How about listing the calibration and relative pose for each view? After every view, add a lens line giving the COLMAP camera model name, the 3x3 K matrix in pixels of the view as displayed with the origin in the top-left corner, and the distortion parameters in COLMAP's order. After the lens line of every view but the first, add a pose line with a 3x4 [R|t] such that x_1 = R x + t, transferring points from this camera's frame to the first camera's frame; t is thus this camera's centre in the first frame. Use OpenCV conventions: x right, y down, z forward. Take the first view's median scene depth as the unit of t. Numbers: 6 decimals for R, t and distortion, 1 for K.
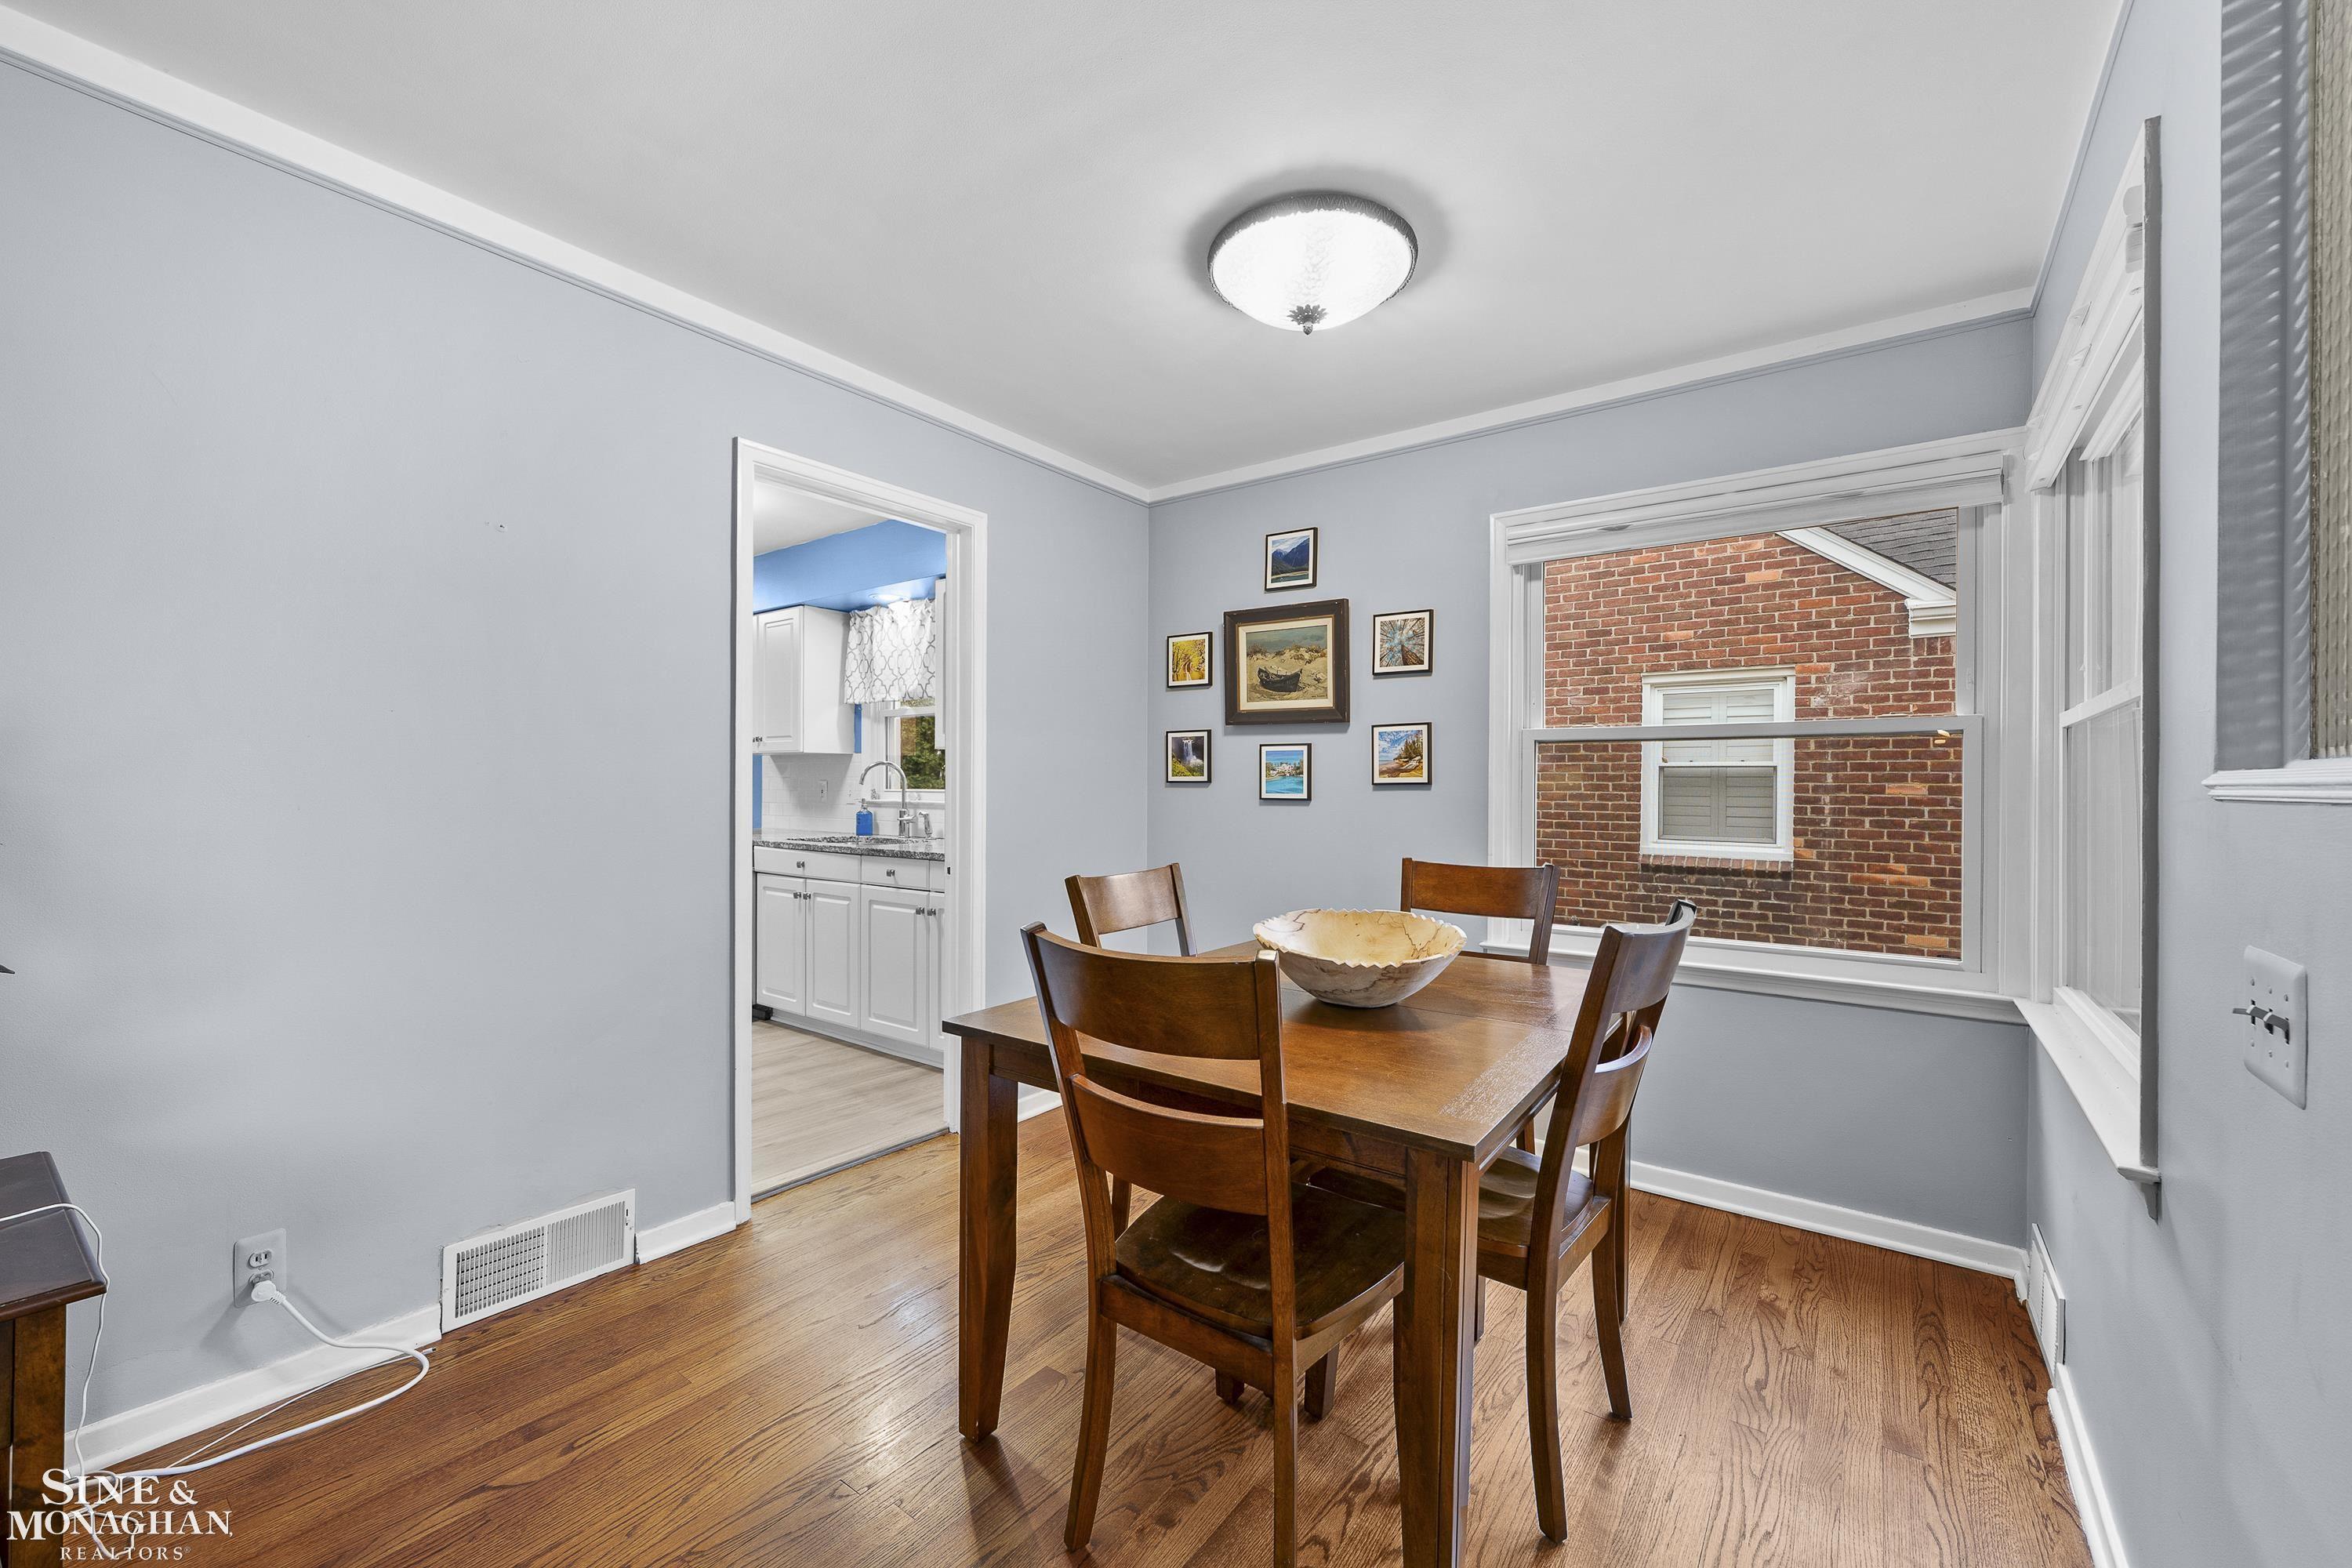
lens RADIAL K [[937.0, 0, 1173.3], [0, 937.0, 787.2], [0, 0, 1]] dist [-0.000873, -0.000125]
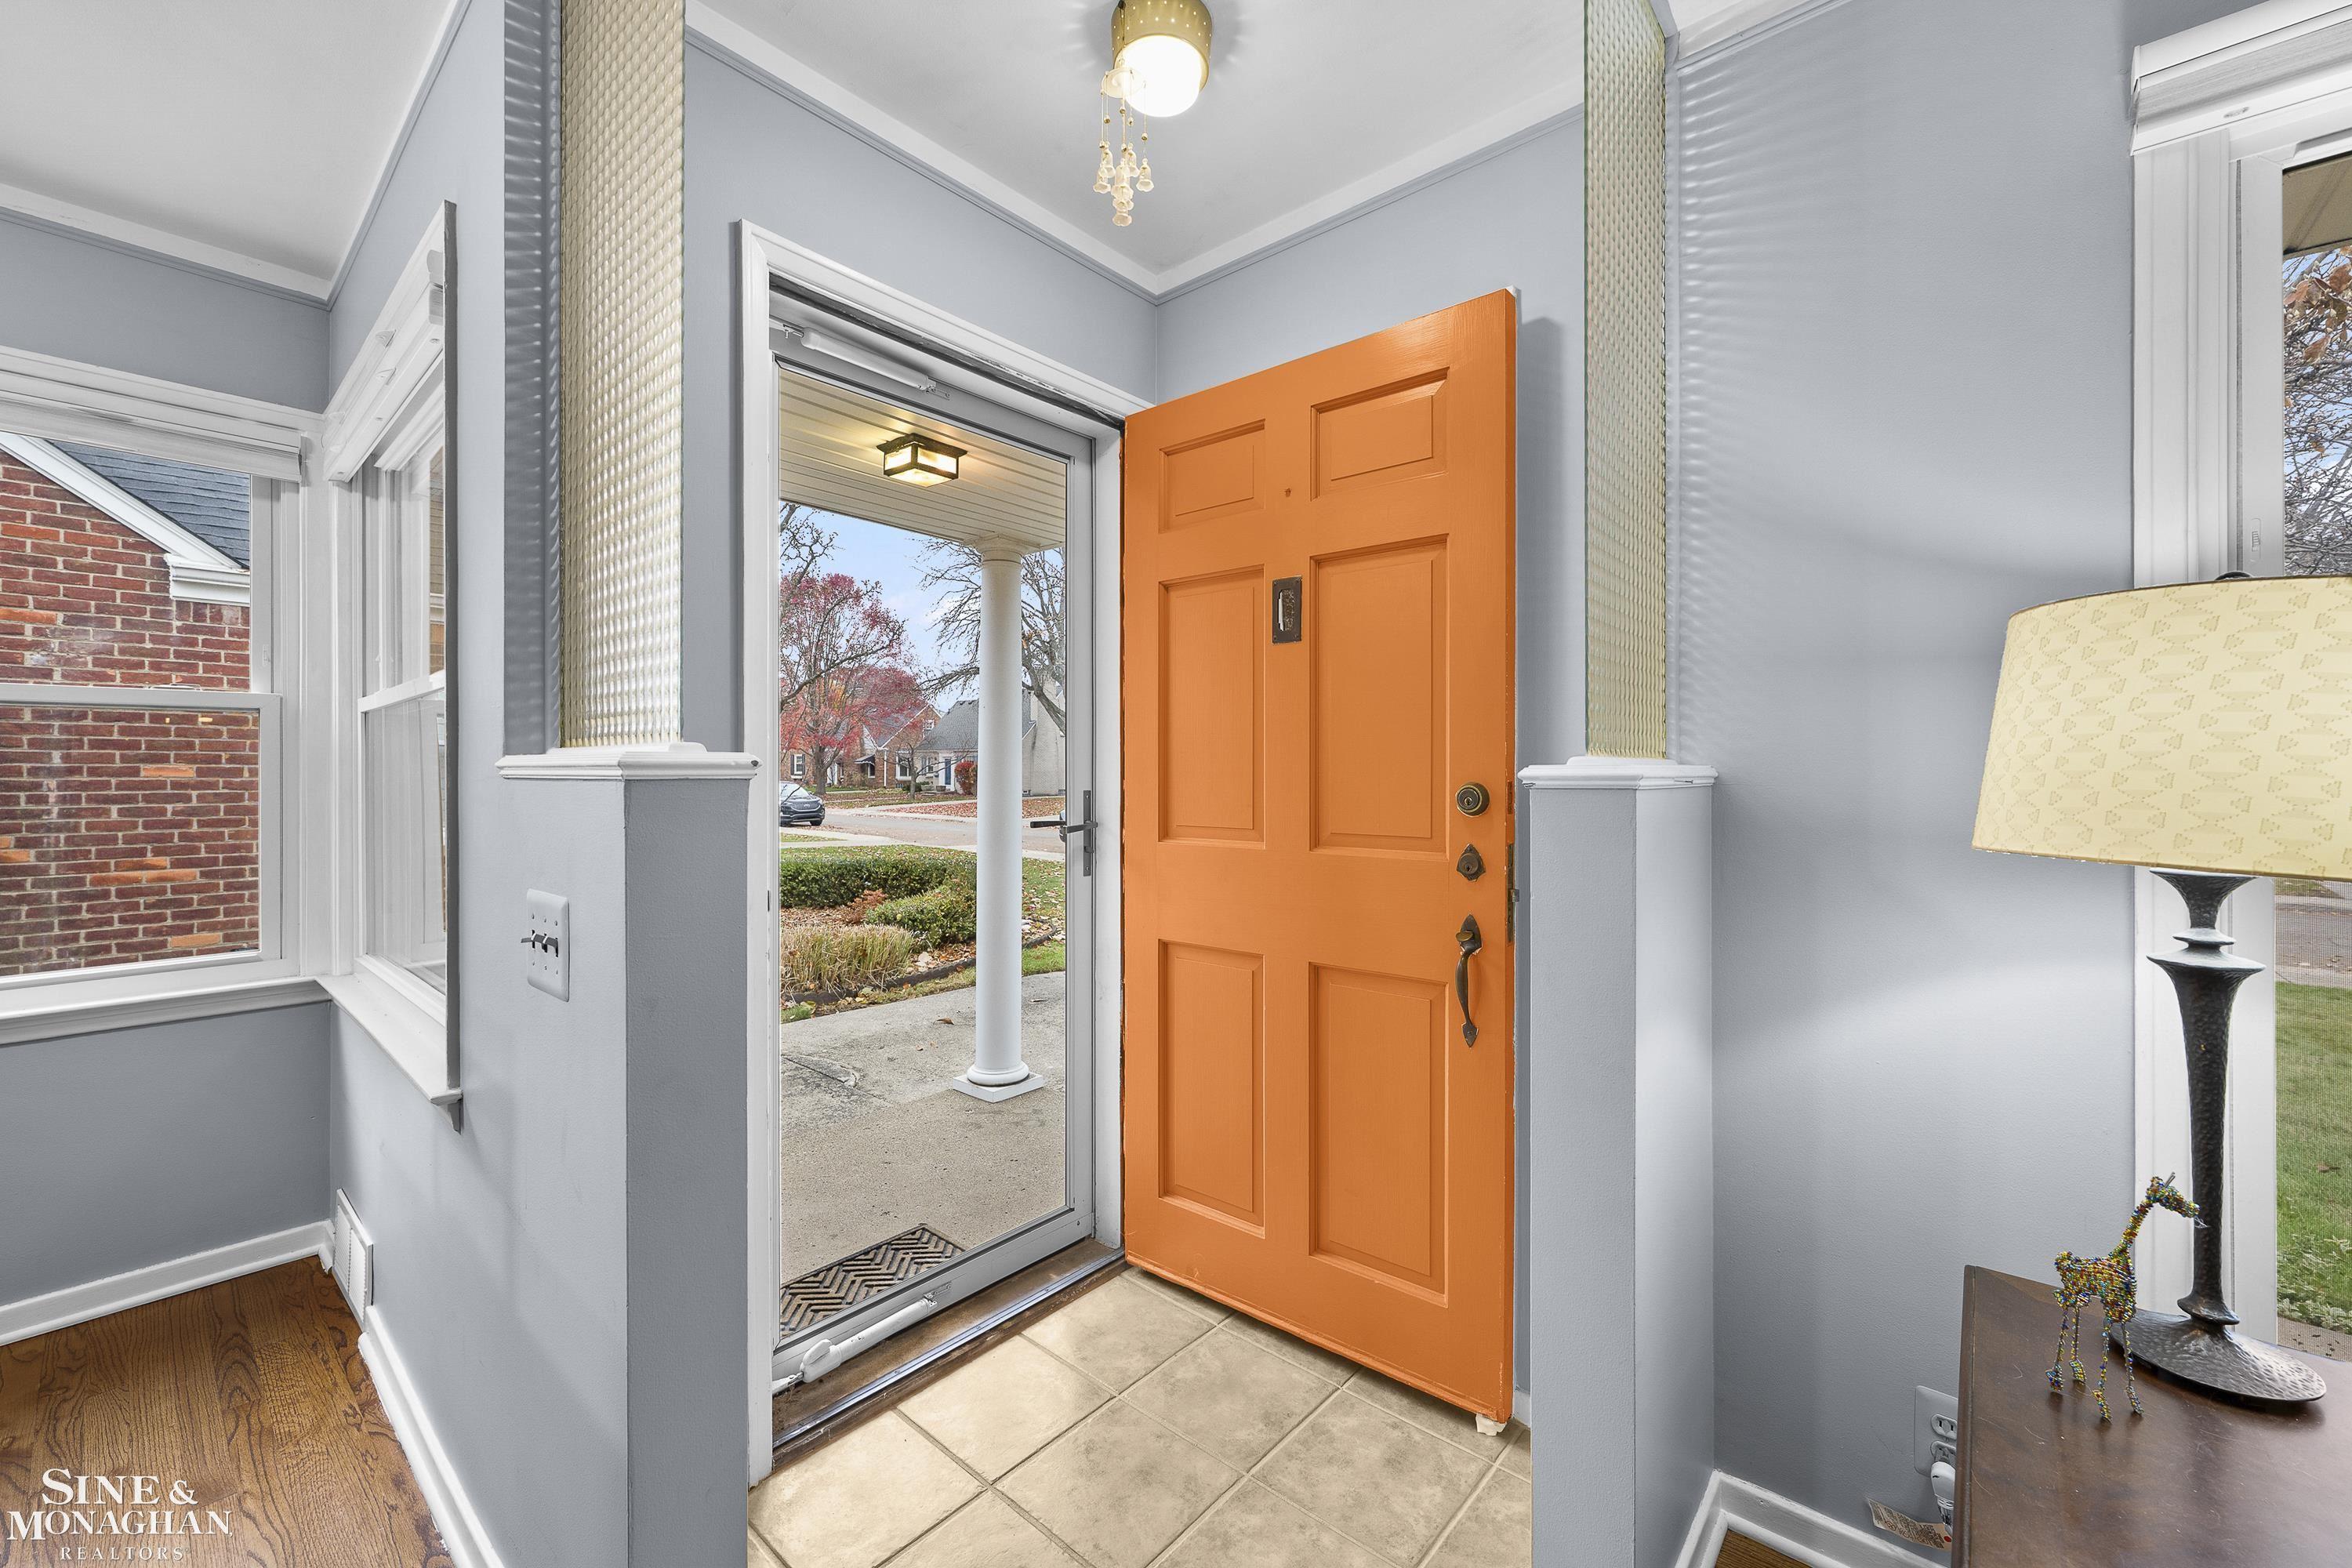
lens RADIAL K [[927.2, 0, 1169.4], [0, 927.2, 771.4], [0, 0, 1]] dist [0.000139, 0.000057]
pose [[0.075075, -0.005256, 0.997164, -0.021827], [0.002062, 0.999985, 0.005116, -0.000078], [-0.997176, 0.001672, 0.075084, 0.002769]]
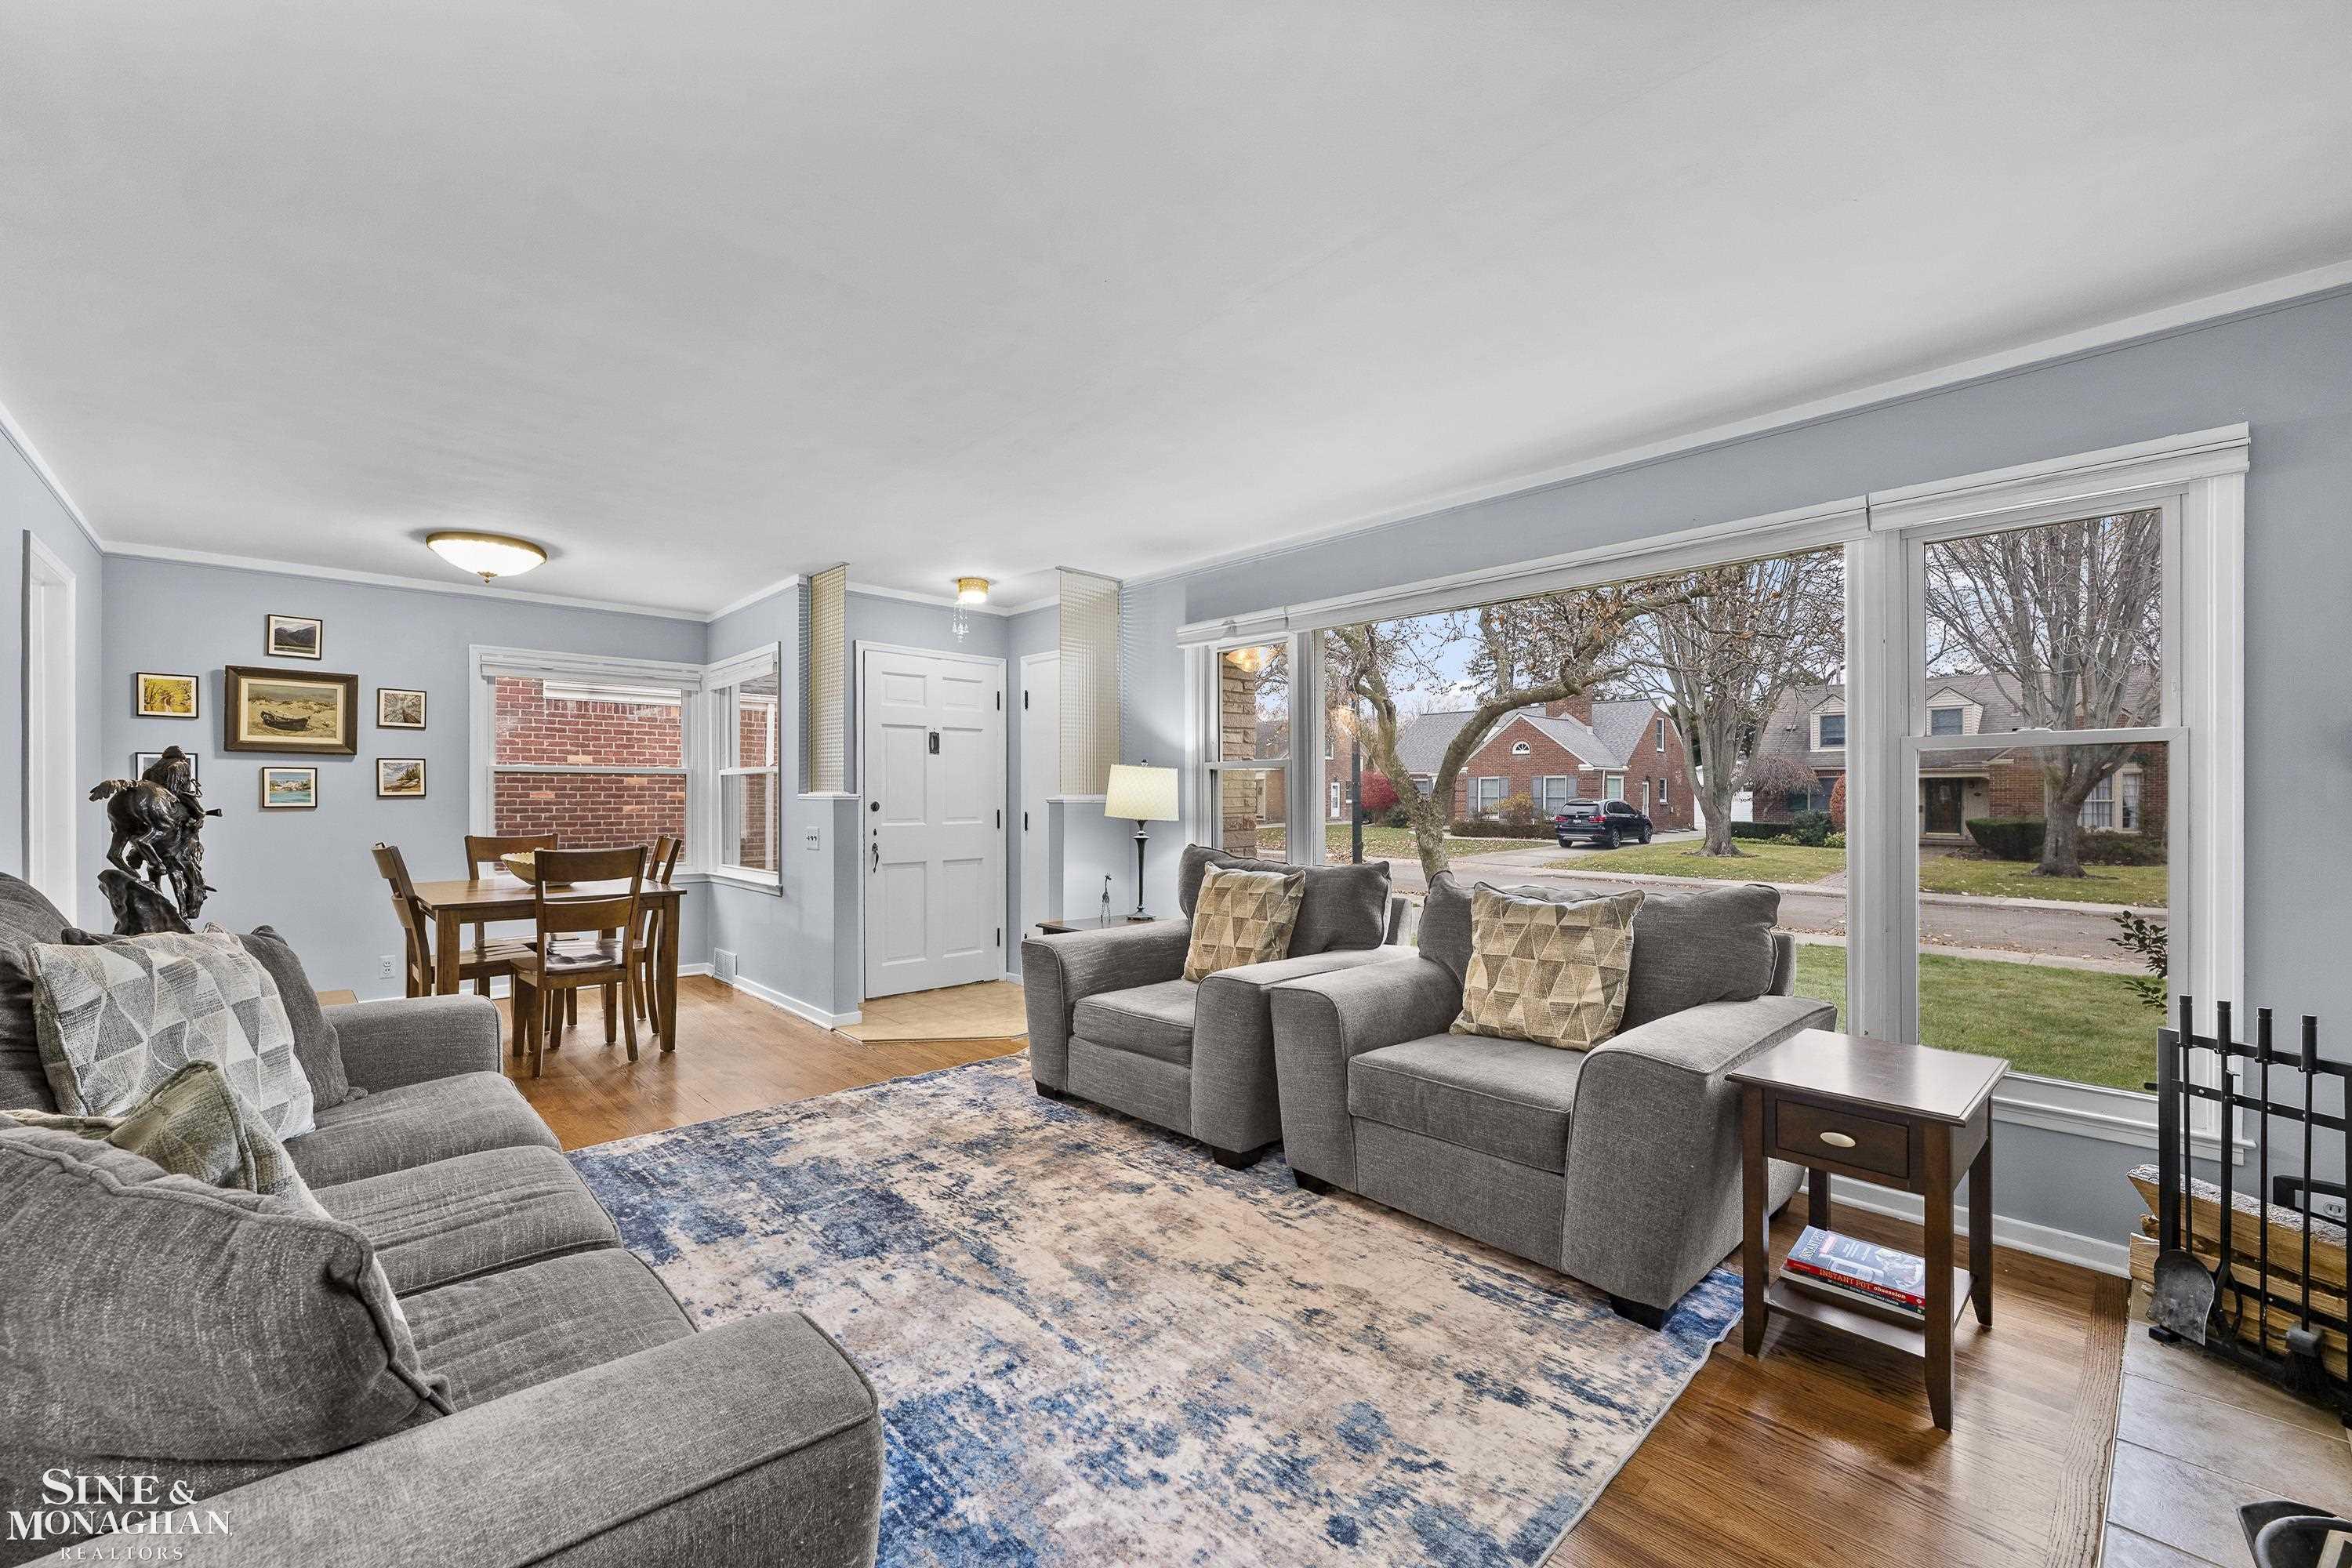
lens RADIAL K [[948.4, 0, 1158.6], [0, 948.4, 799.4], [0, 0, 1]] dist [-0.000918, -0.000091]
pose [[0.185706, -0.012080, 0.982531, -1.096751], [0.001818, 0.999927, 0.011950, -0.013788], [-0.982604, -0.000433, 0.185715, -0.573217]]
